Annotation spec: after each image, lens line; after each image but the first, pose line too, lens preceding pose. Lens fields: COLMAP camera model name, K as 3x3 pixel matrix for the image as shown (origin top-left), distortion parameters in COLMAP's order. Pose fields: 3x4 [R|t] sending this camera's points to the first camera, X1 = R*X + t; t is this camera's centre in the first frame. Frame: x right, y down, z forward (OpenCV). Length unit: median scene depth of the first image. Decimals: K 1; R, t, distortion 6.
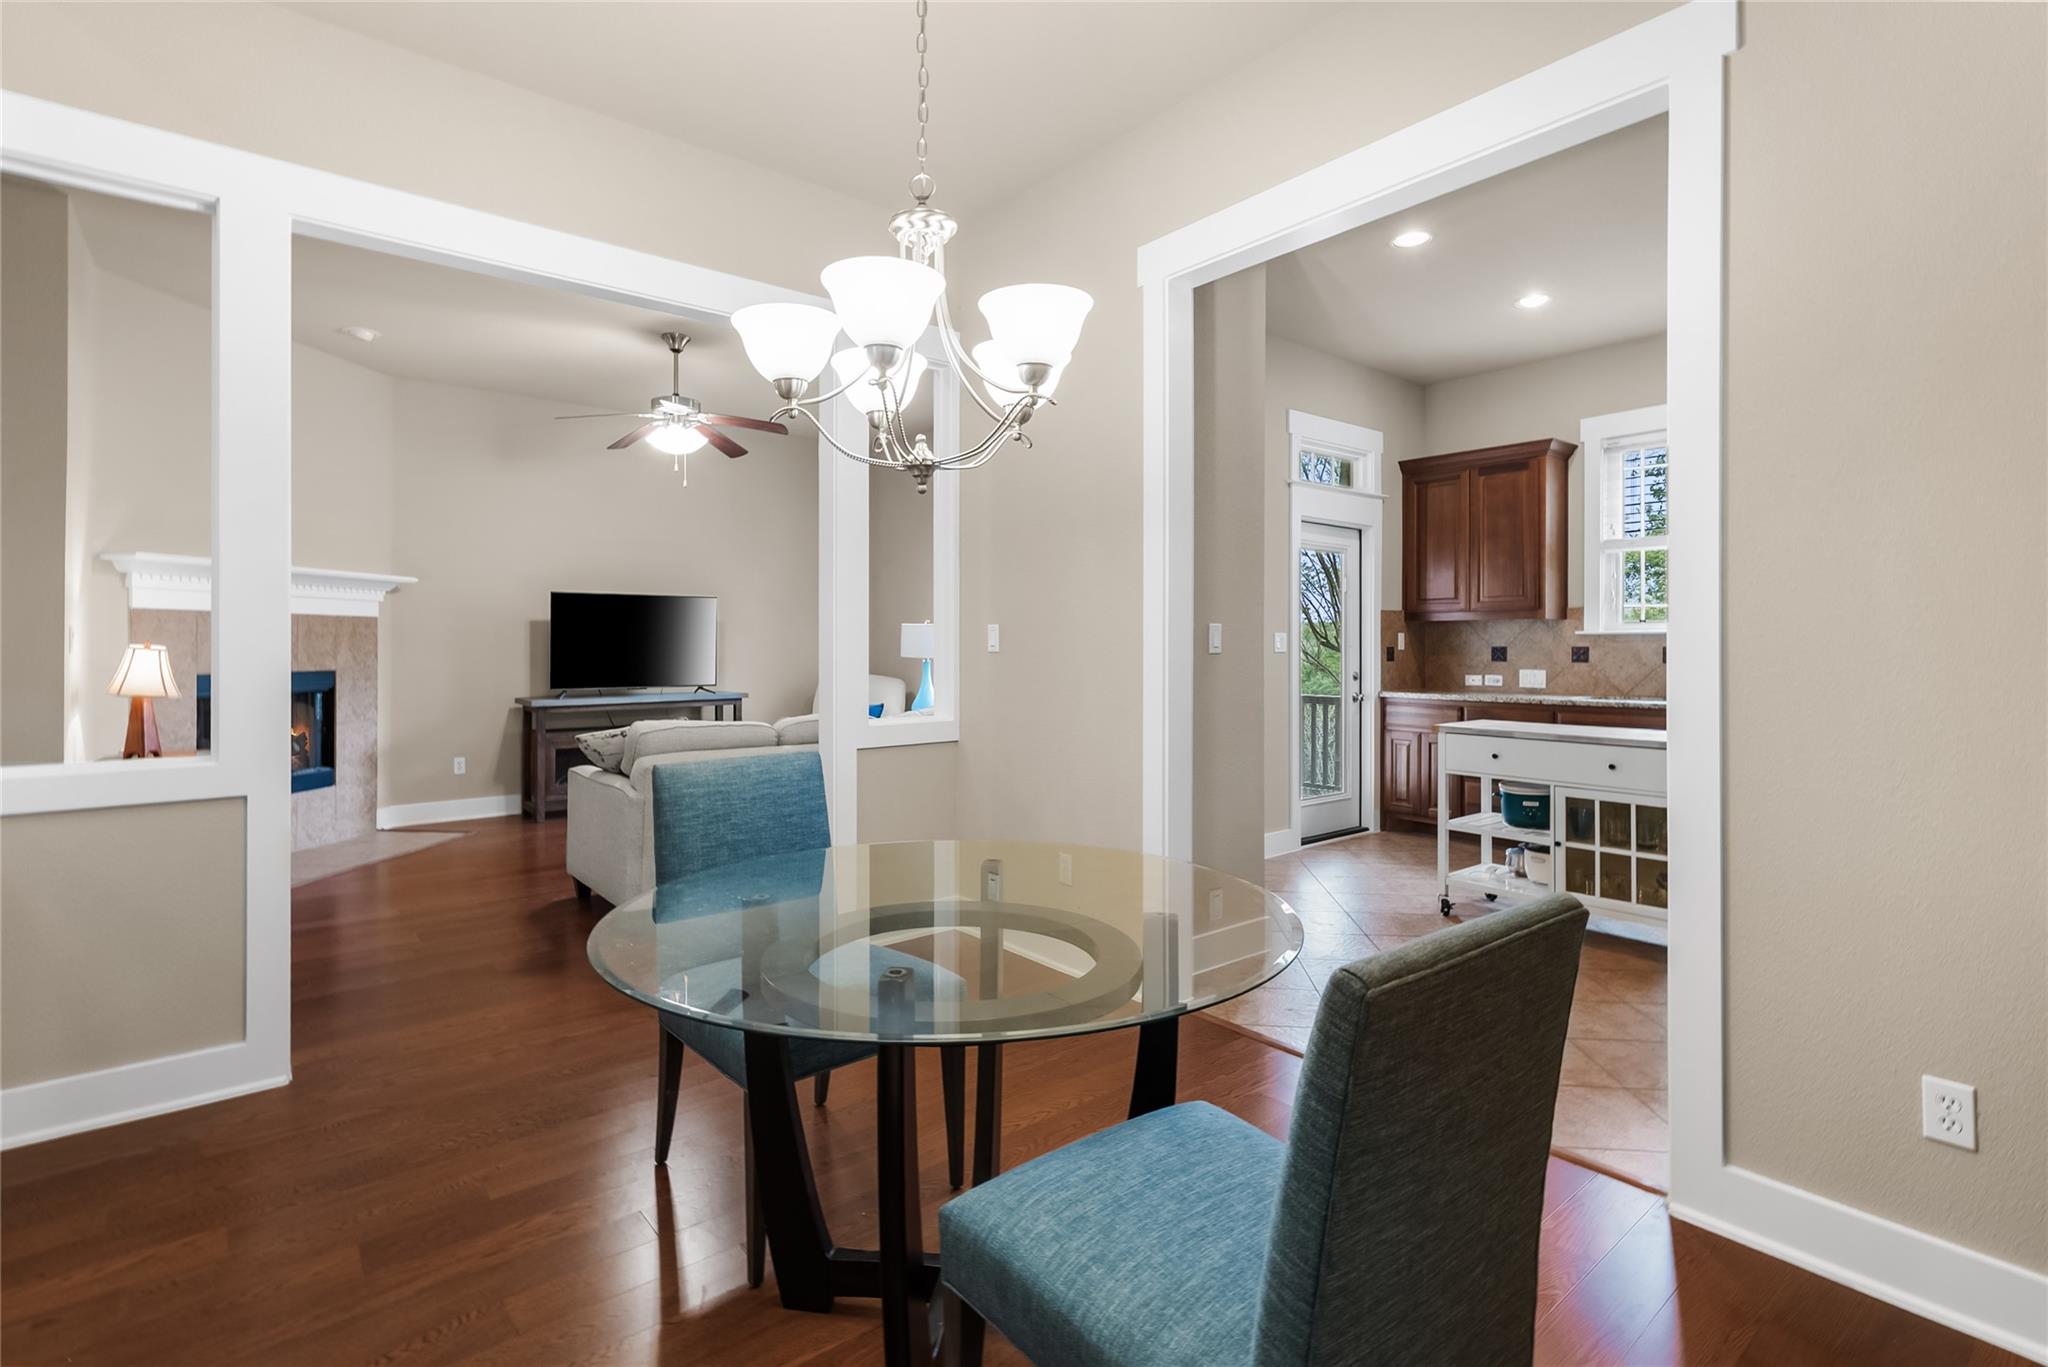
lens RADIAL K [[954.3, 0, 1006.5], [0, 954.3, 640.7], [0, 0, 1]] dist [0.002202, 0.000177]
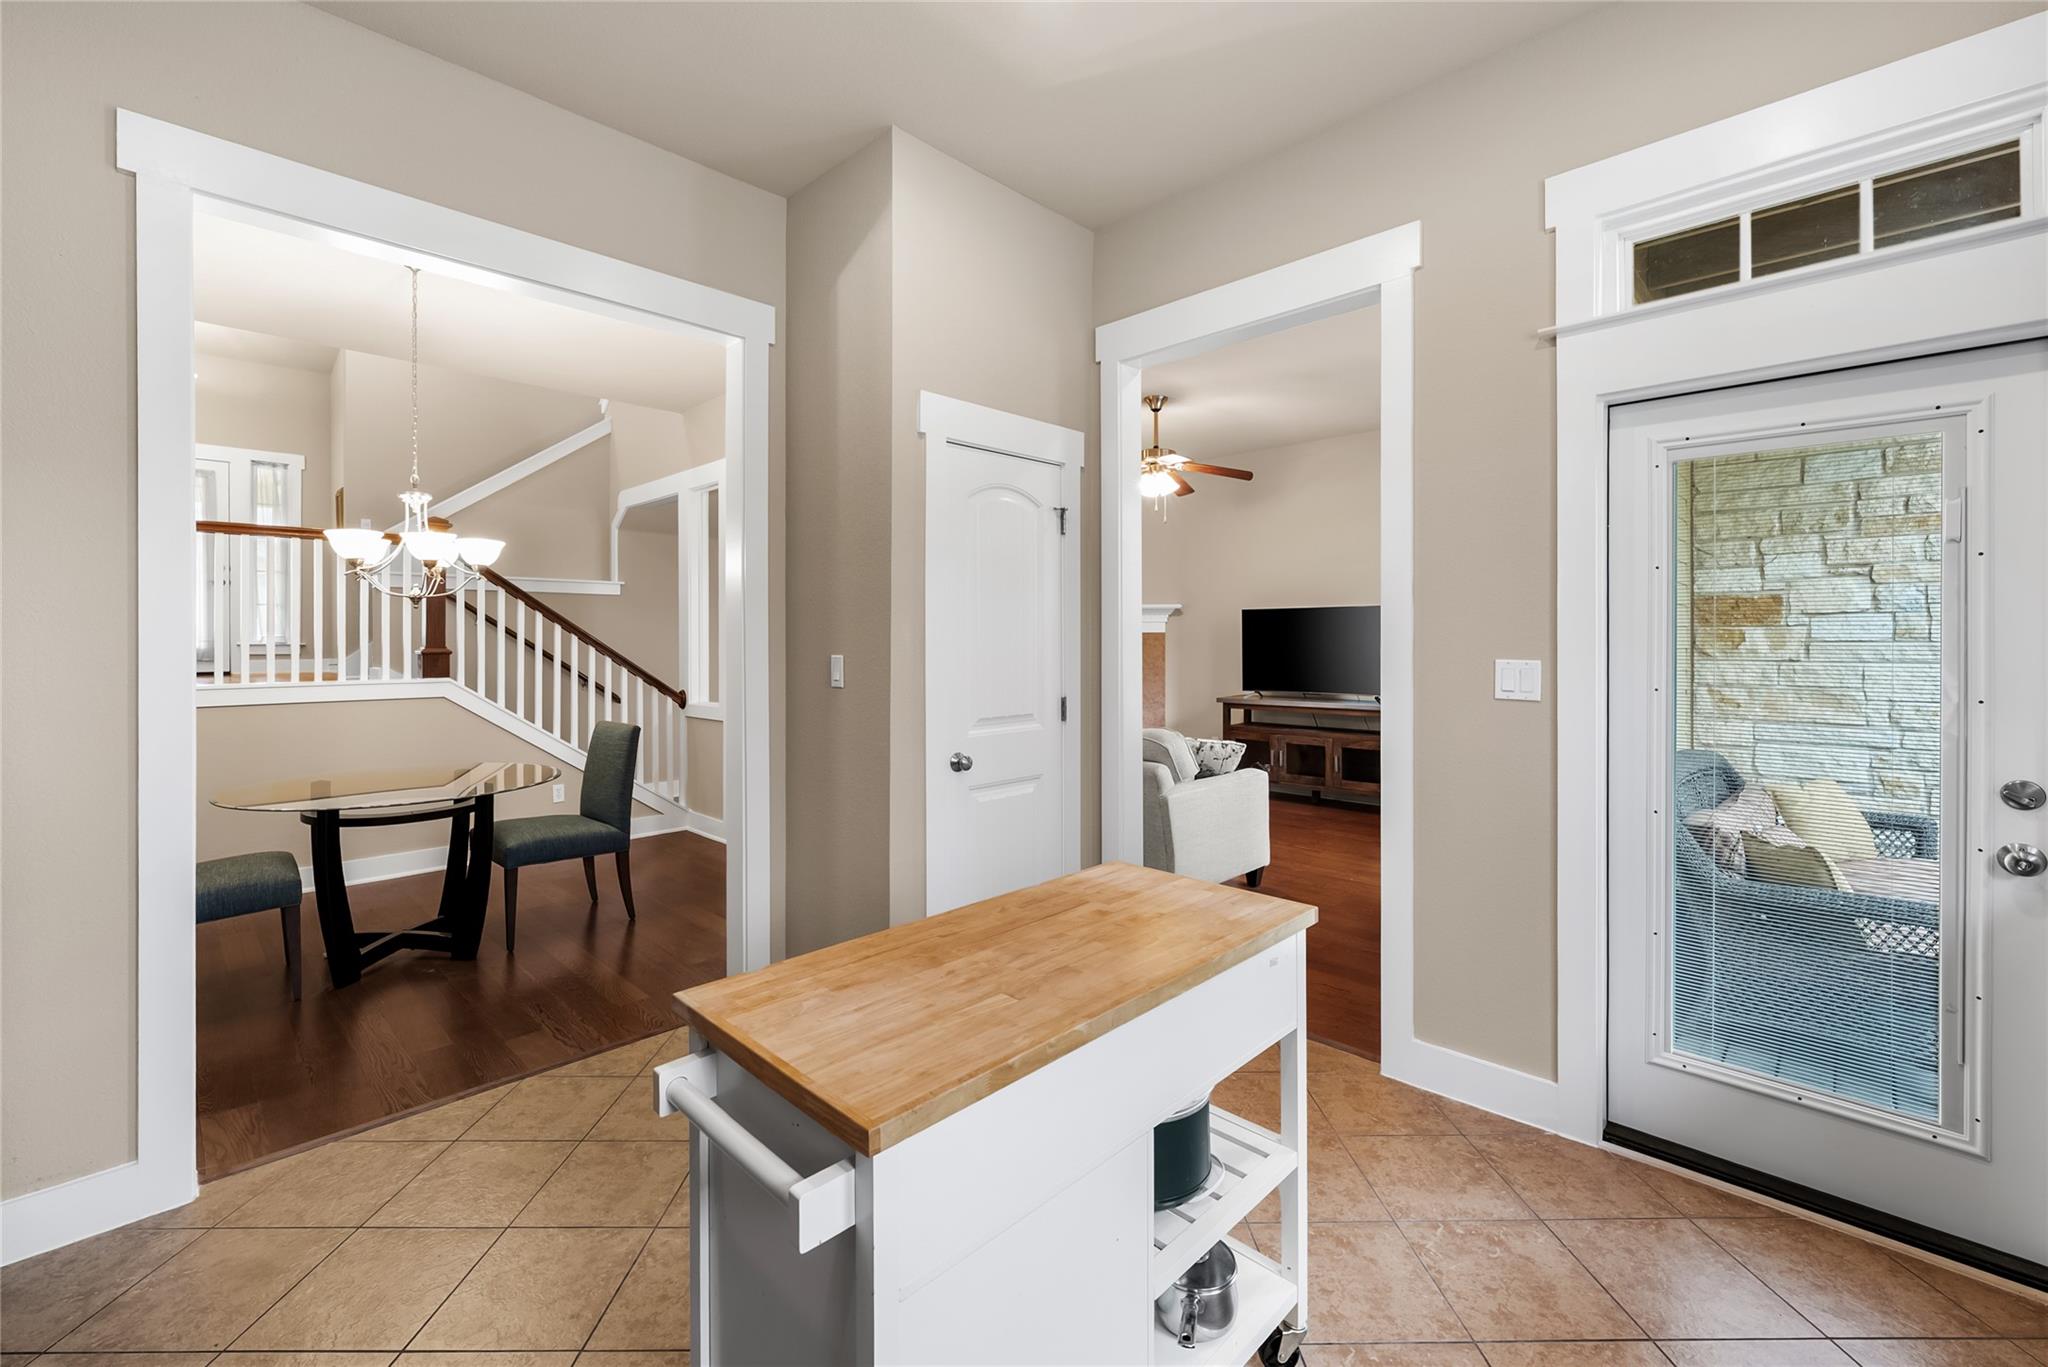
lens RADIAL K [[845.3, 0, 1015.5], [0, 845.3, 645.8], [0, 0, 1]] dist [-0.002904, 0.000044]
pose [[0.116041, 0.008375, -0.993209, 0.613258], [0.007664, 0.999927, 0.009327, -0.019041], [0.993215, -0.008695, 0.115969, 0.629951]]
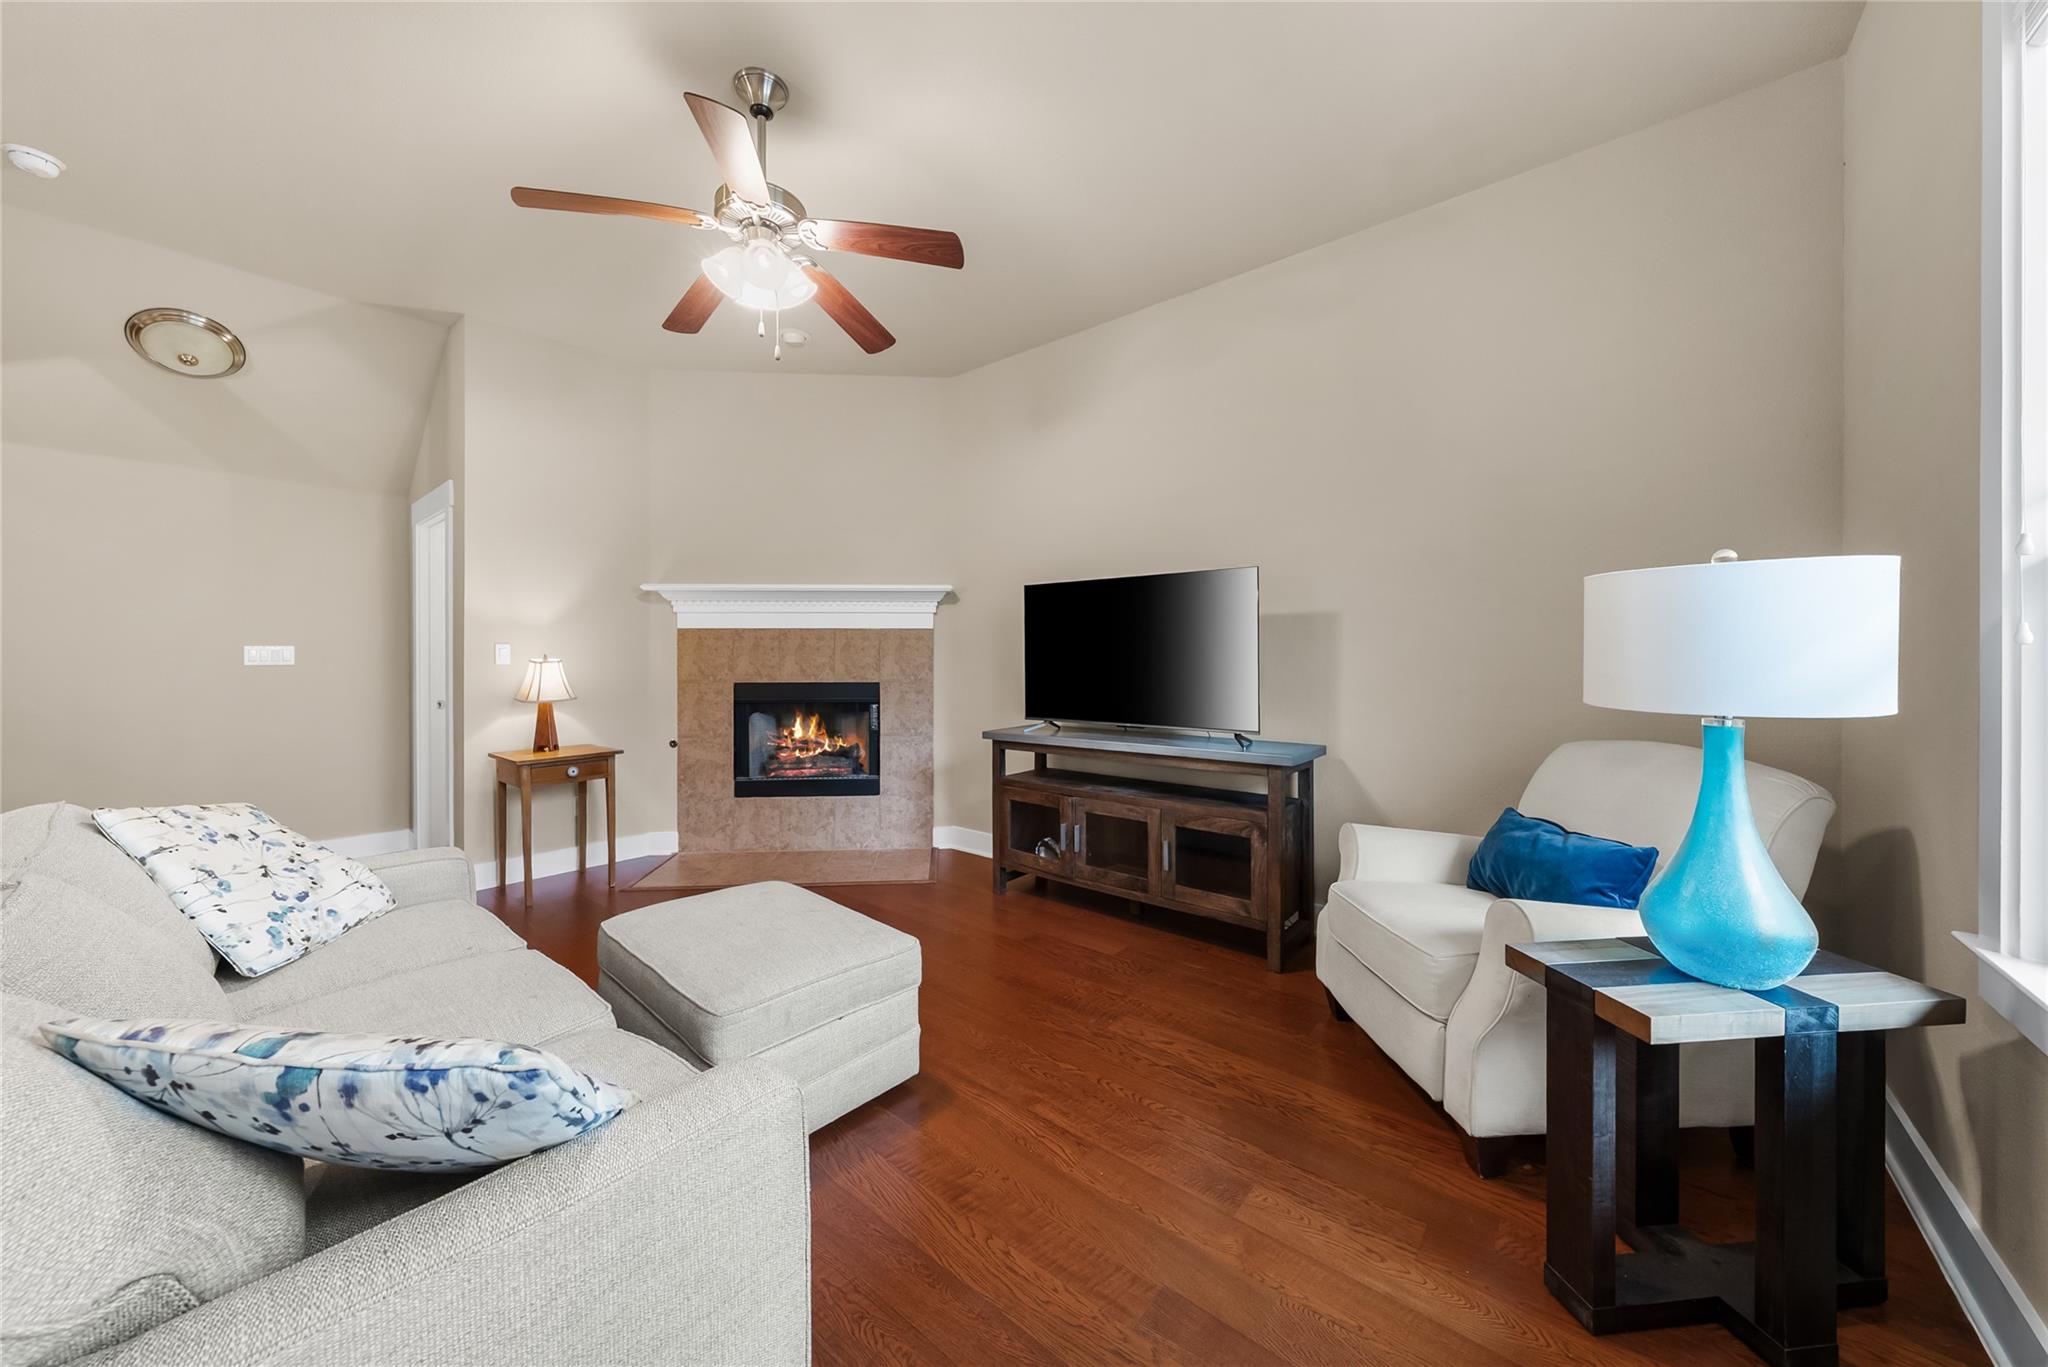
lens RADIAL K [[706.2, 0, 1014.9], [0, 706.2, 664.4], [0, 0, 1]] dist [0.000656, 0.000109]
pose [[0.194727, 0.008023, -0.980825, 0.064345], [0.005685, 0.999941, 0.009308, 0.005014], [0.980841, -0.007388, 0.194670, 0.955254]]
